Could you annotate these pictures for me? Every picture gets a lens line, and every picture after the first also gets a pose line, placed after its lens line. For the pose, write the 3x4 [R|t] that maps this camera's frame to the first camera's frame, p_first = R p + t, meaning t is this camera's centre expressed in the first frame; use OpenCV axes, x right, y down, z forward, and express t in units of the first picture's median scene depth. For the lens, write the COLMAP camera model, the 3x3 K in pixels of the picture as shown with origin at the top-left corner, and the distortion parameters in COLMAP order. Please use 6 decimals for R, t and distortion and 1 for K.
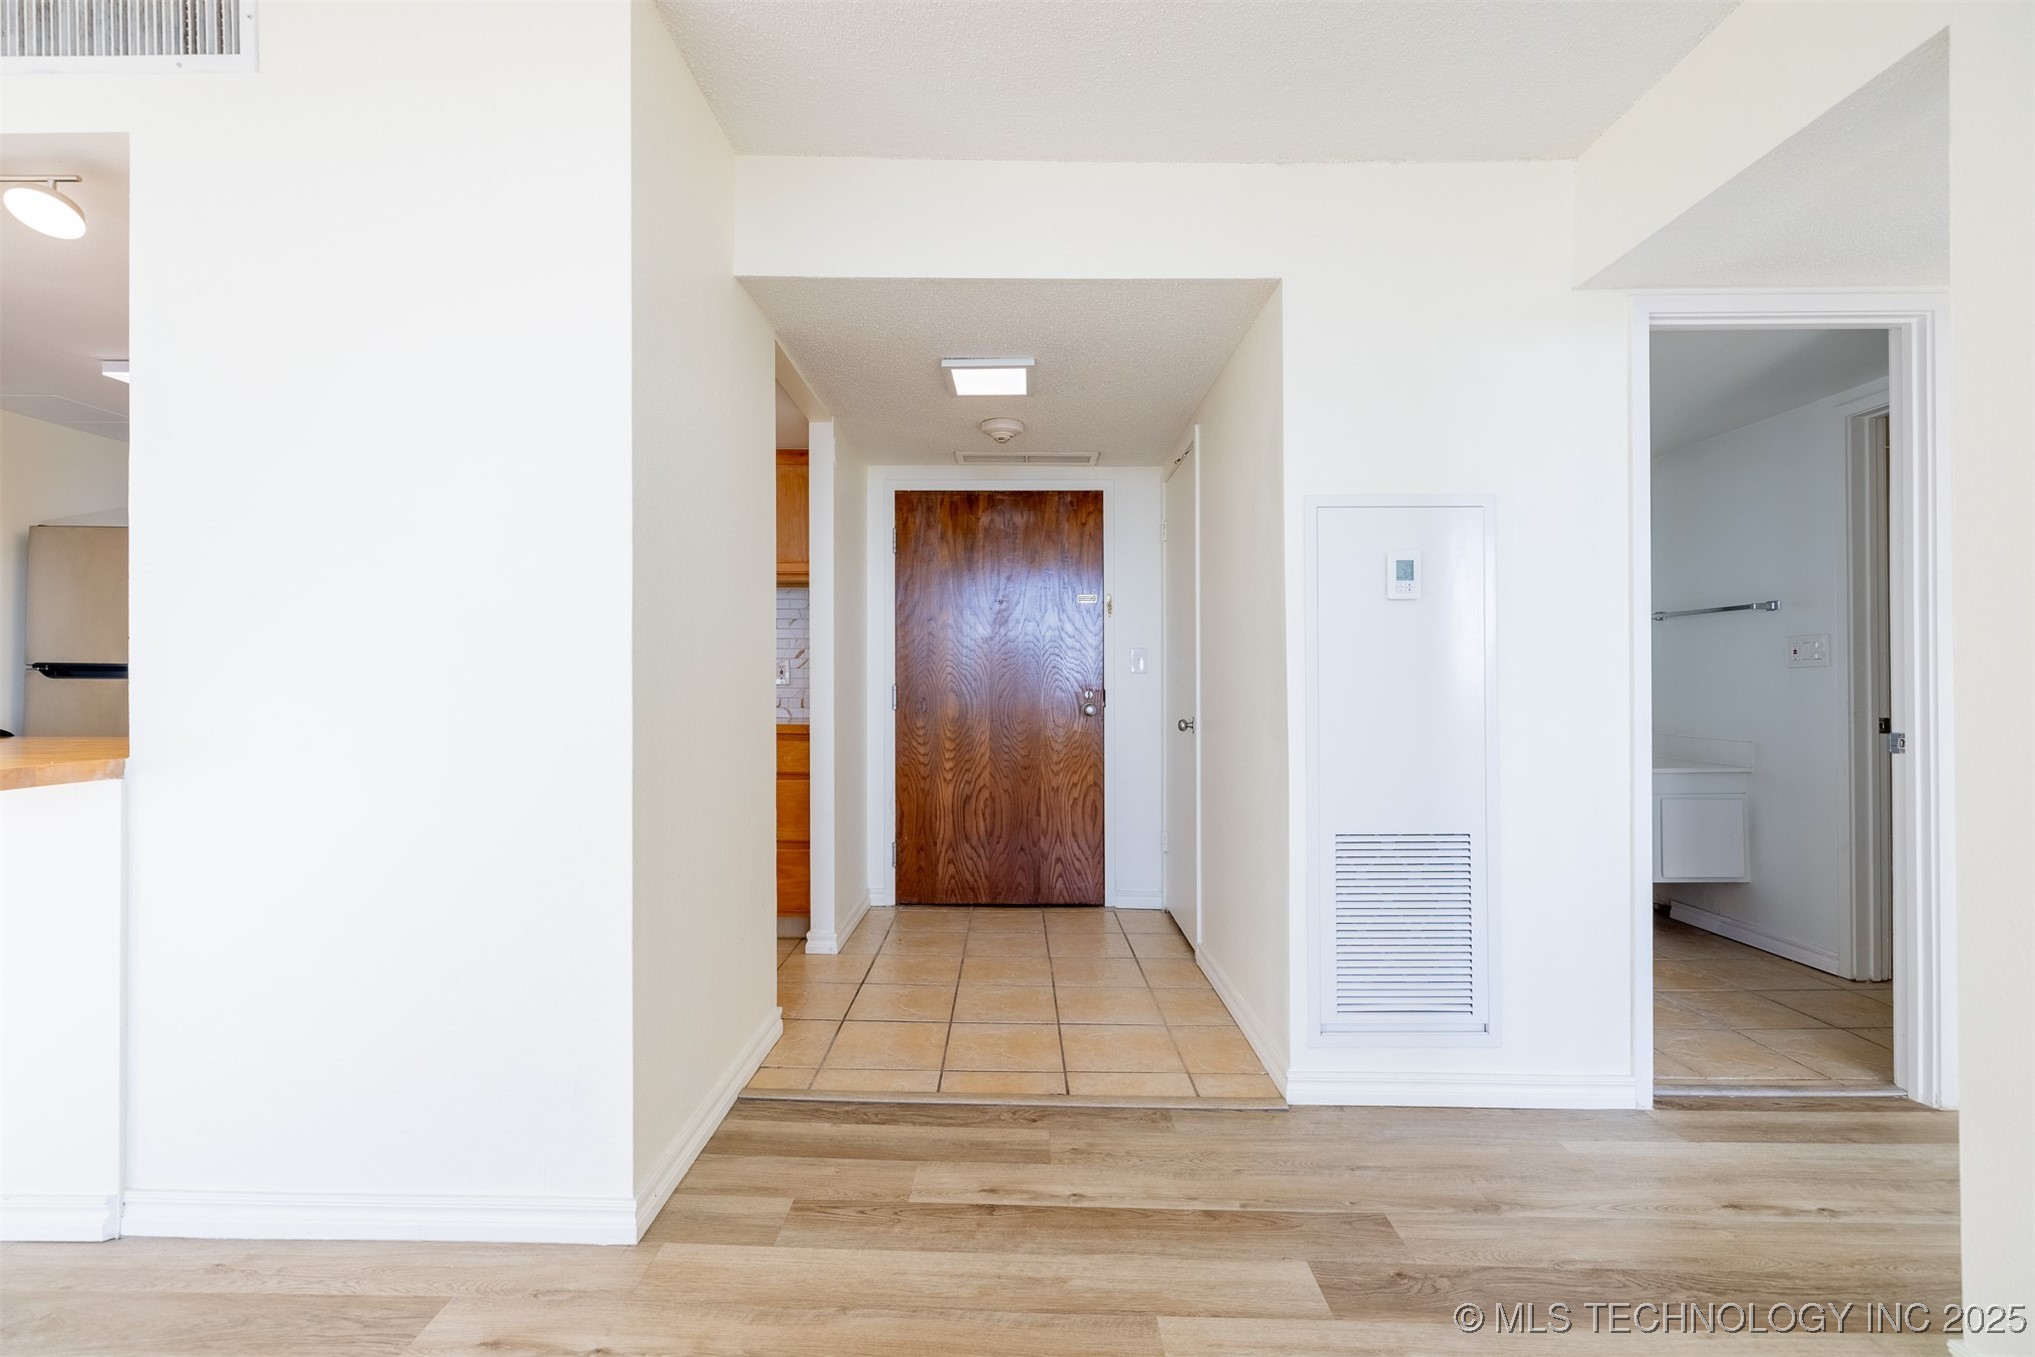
lens RADIAL K [[858.5, 0, 1009.8], [0, 858.5, 677.0], [0, 0, 1]] dist [0.001346, -0.000371]
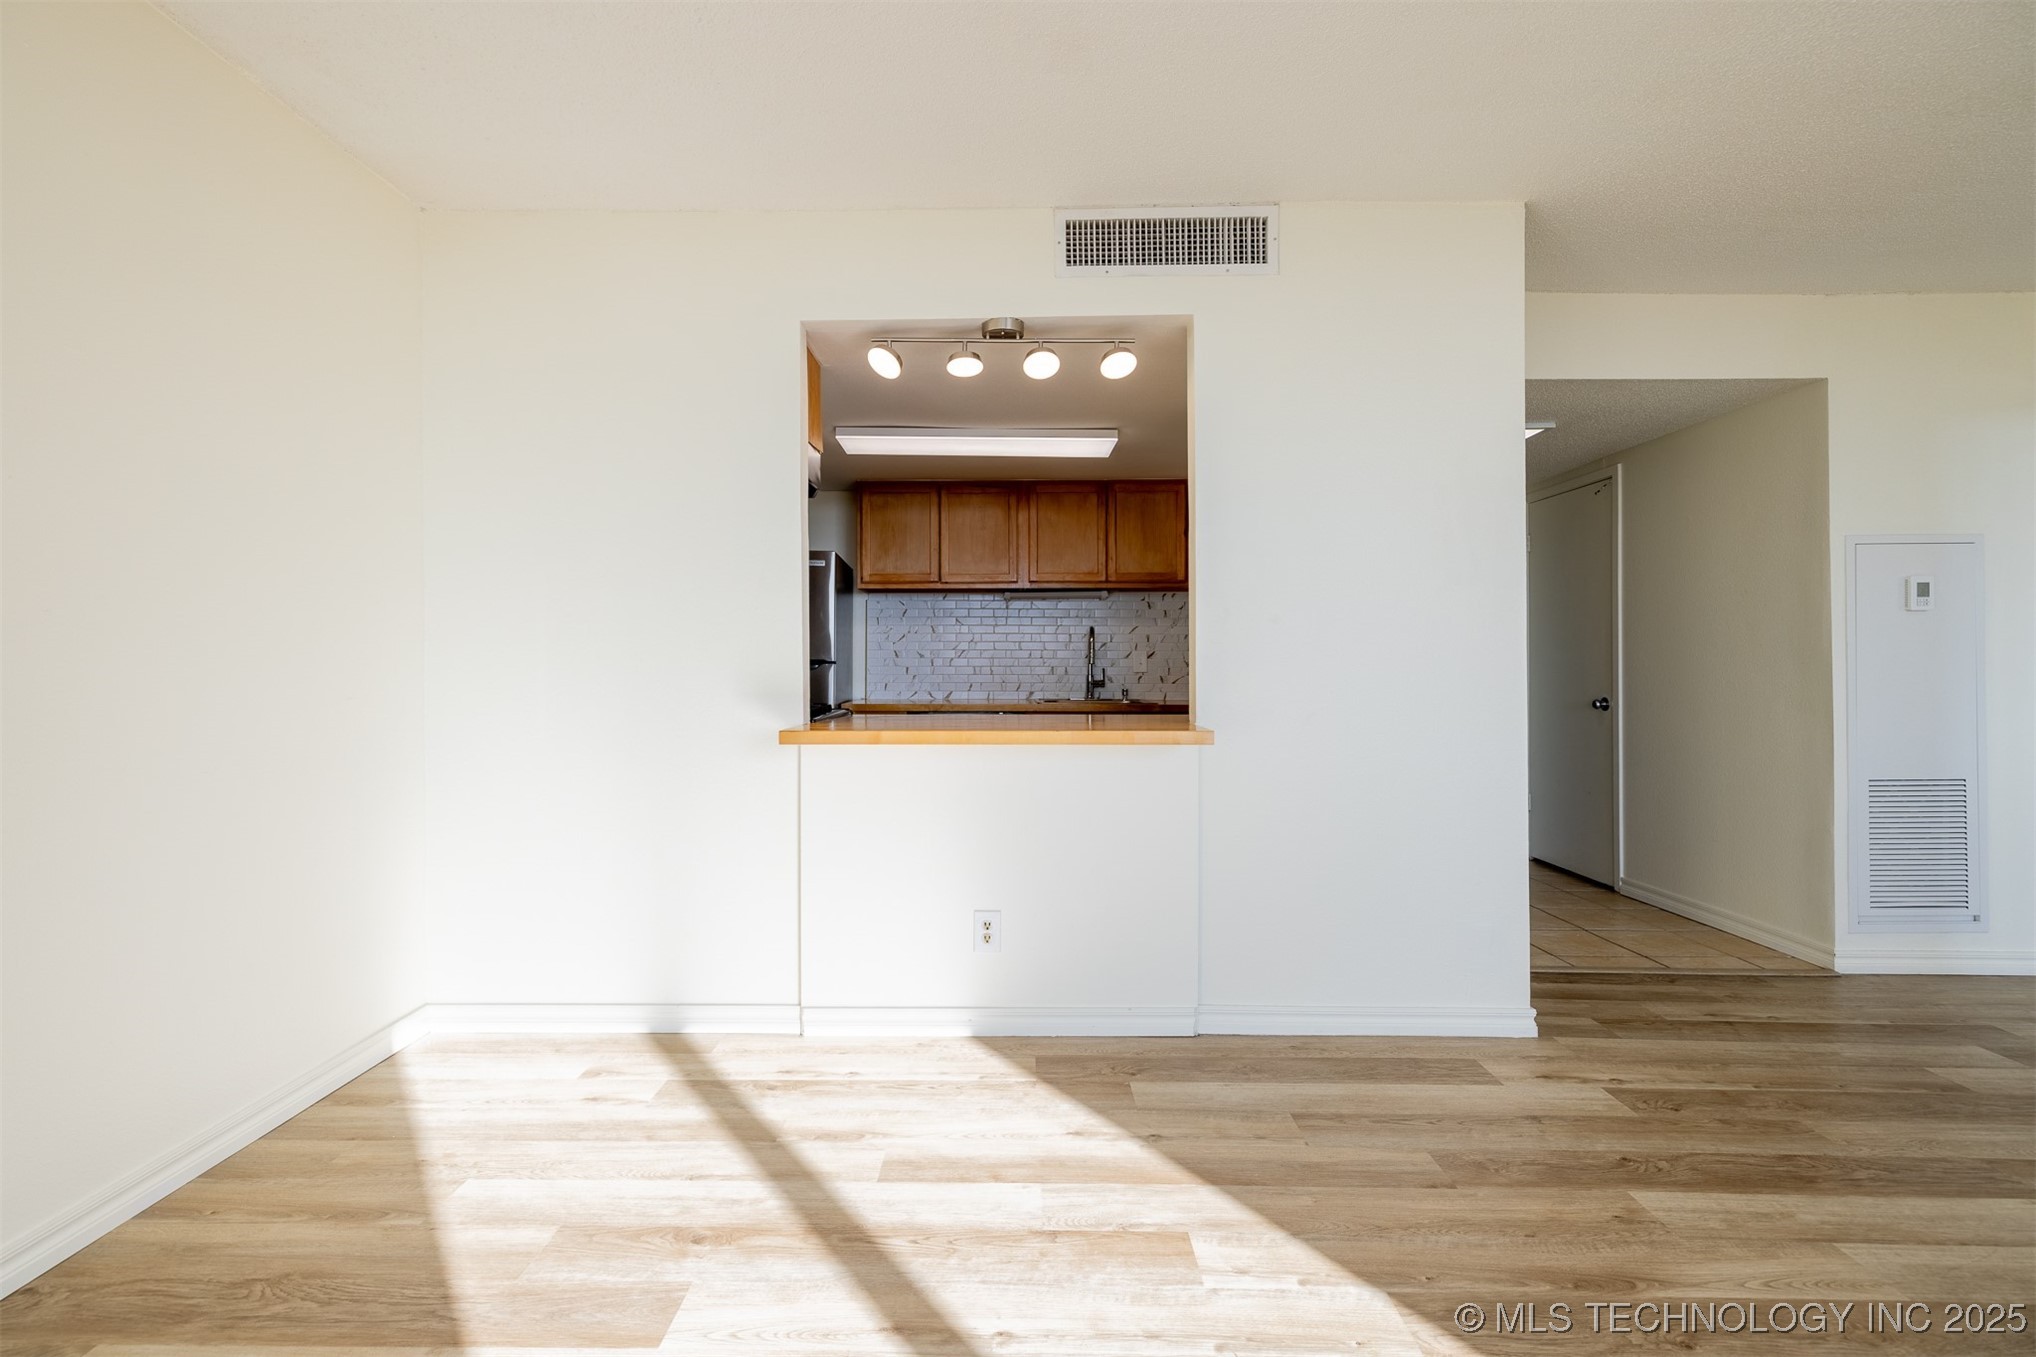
lens RADIAL K [[859.0, 0, 1014.9], [0, 859.0, 671.1], [0, 0, 1]] dist [0.001346, -0.000371]
pose [[0.999976, -0.004752, -0.004965, -0.964606], [0.004794, 0.999952, 0.008581, -0.010863], [0.004924, -0.008605, 0.999951, -0.384916]]
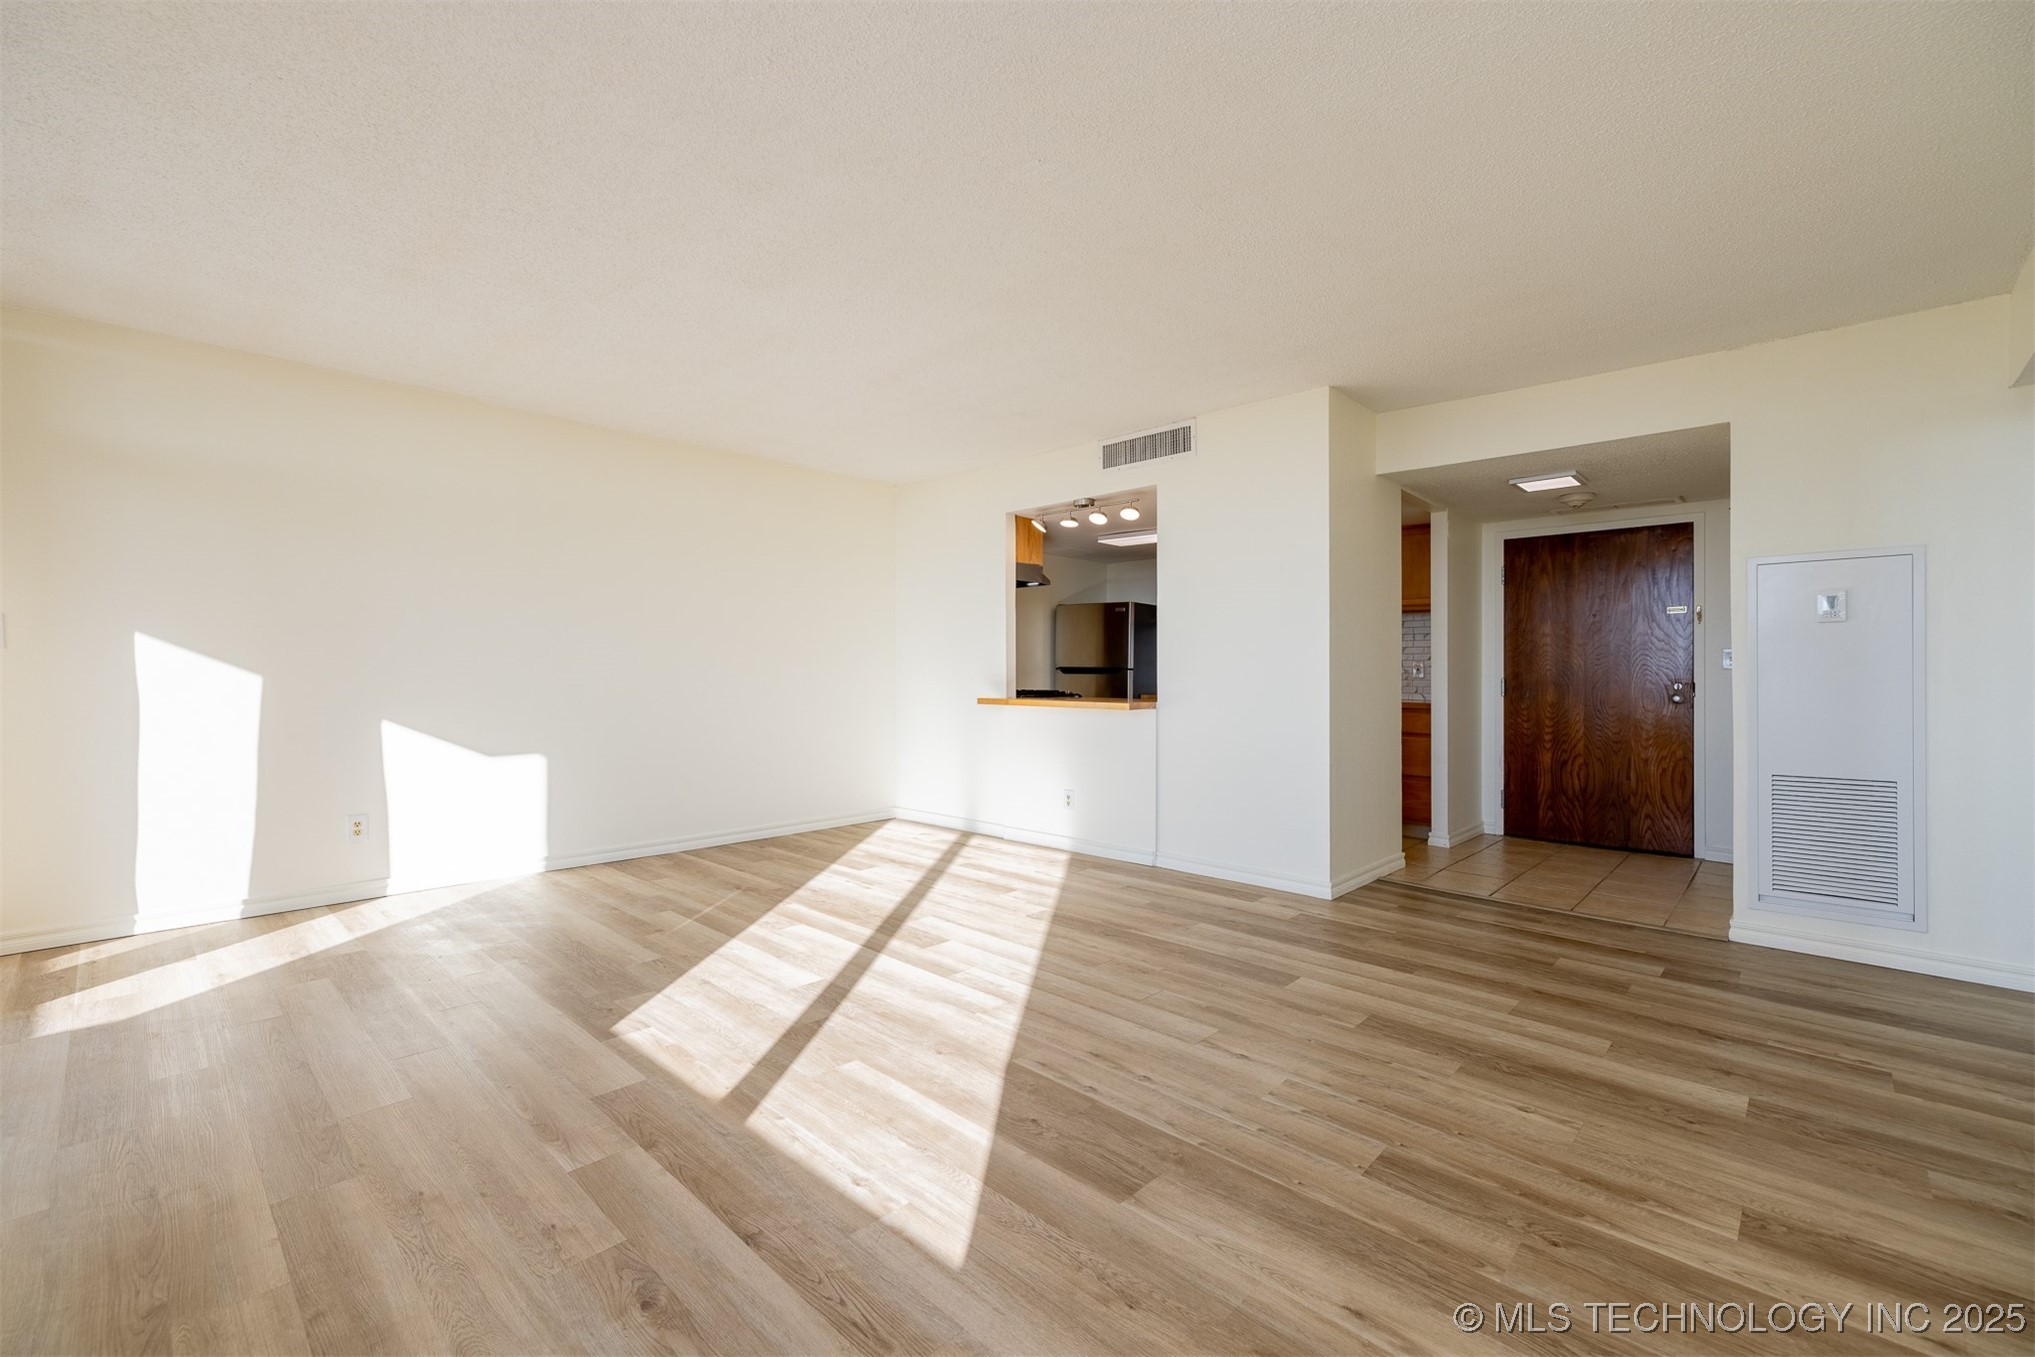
lens RADIAL K [[858.5, 0, 1007.4], [0, 858.5, 680.2], [0, 0, 1]] dist [0.001346, -0.000371]
pose [[0.732341, 0.004059, -0.680926, 0.408482], [0.002958, 0.999954, 0.009143, -0.005550], [0.680931, -0.008710, 0.732295, -1.041174]]
